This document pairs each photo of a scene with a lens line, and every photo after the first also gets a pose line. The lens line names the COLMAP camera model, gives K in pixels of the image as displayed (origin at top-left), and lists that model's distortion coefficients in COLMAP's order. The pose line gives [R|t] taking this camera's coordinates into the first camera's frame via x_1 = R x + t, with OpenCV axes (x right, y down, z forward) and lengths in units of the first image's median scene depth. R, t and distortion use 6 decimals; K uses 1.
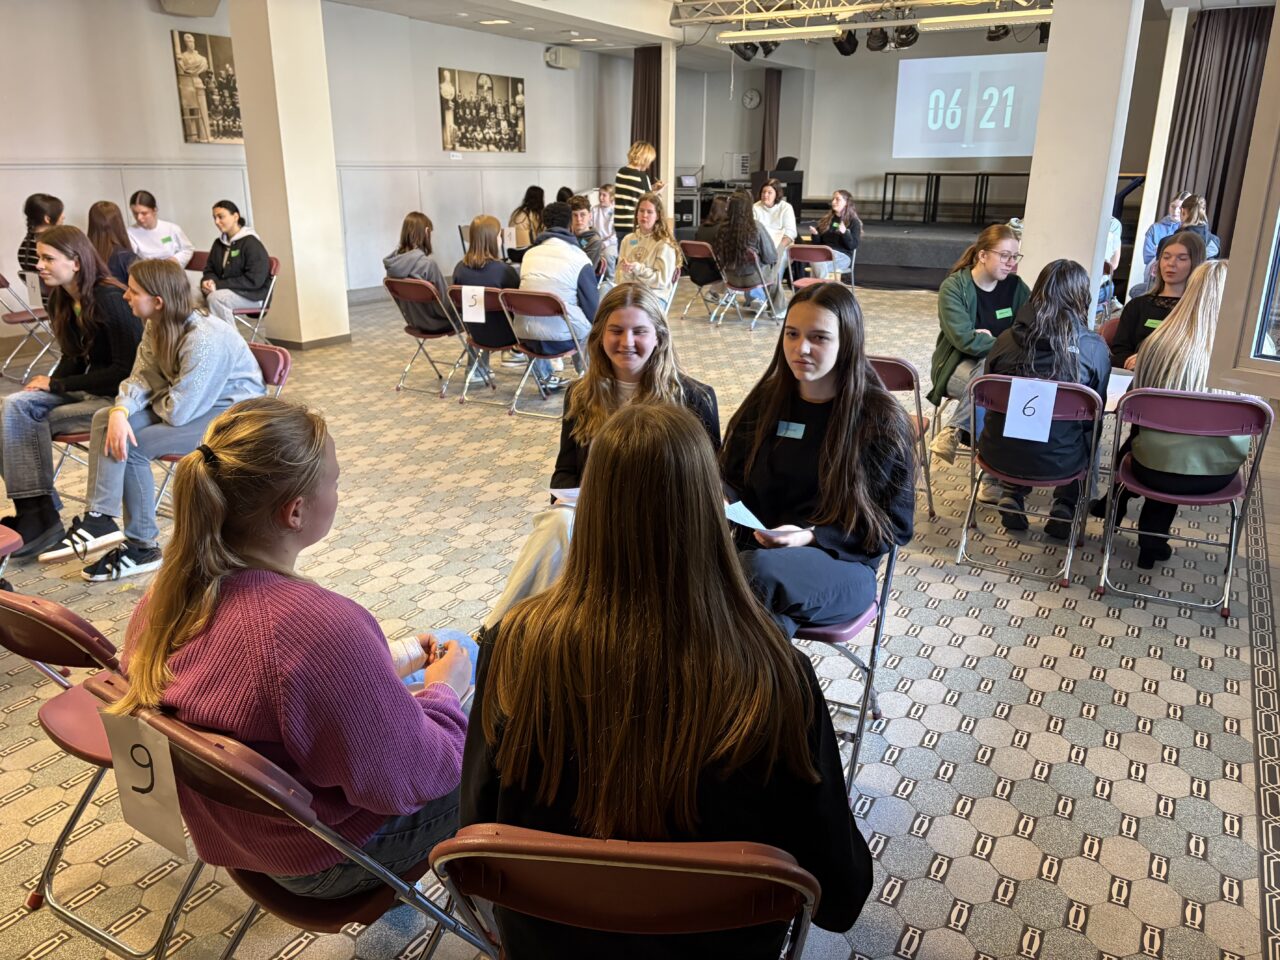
lens RADIAL K [[974.7, 0, 643.0], [0, 974.7, 480.1], [0, 0, 1]] dist [0.009508, -0.002169]
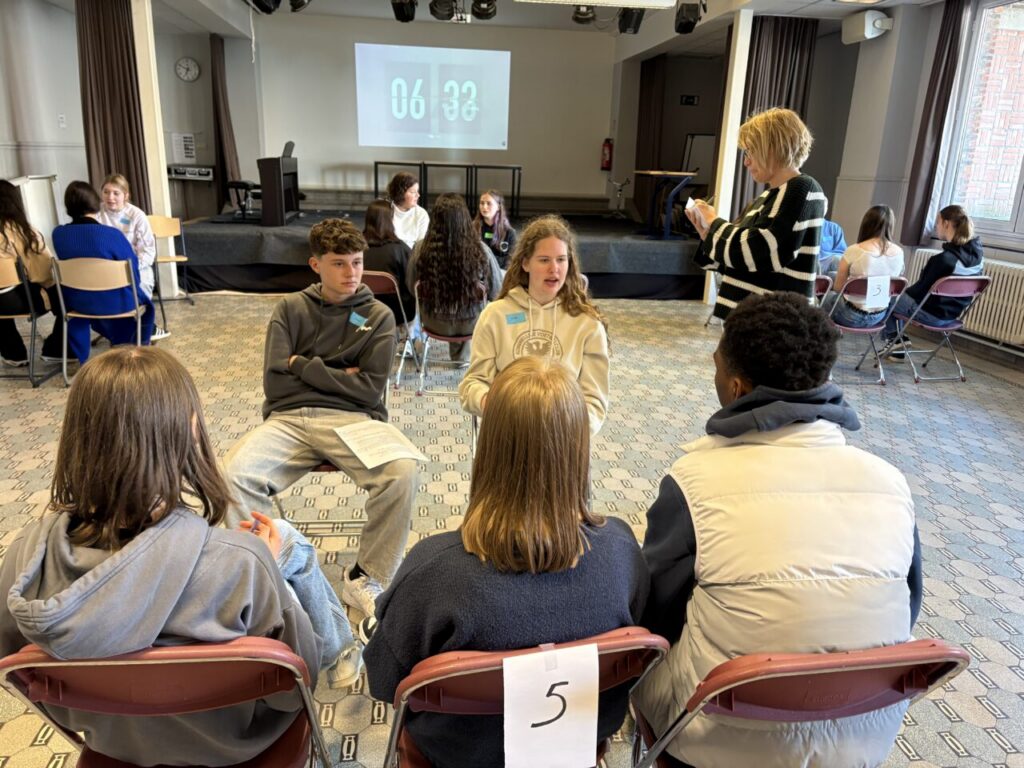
lens RADIAL K [[779.8, 0, 511.8], [0, 779.8, 383.6], [0, 0, 1]] dist [0.009508, -0.002169]
pose [[0.792728, -0.152166, 0.590278, -0.140370], [0.164066, 0.985870, 0.033808, -0.133144], [-0.587081, 0.070044, 0.806492, 0.406059]]
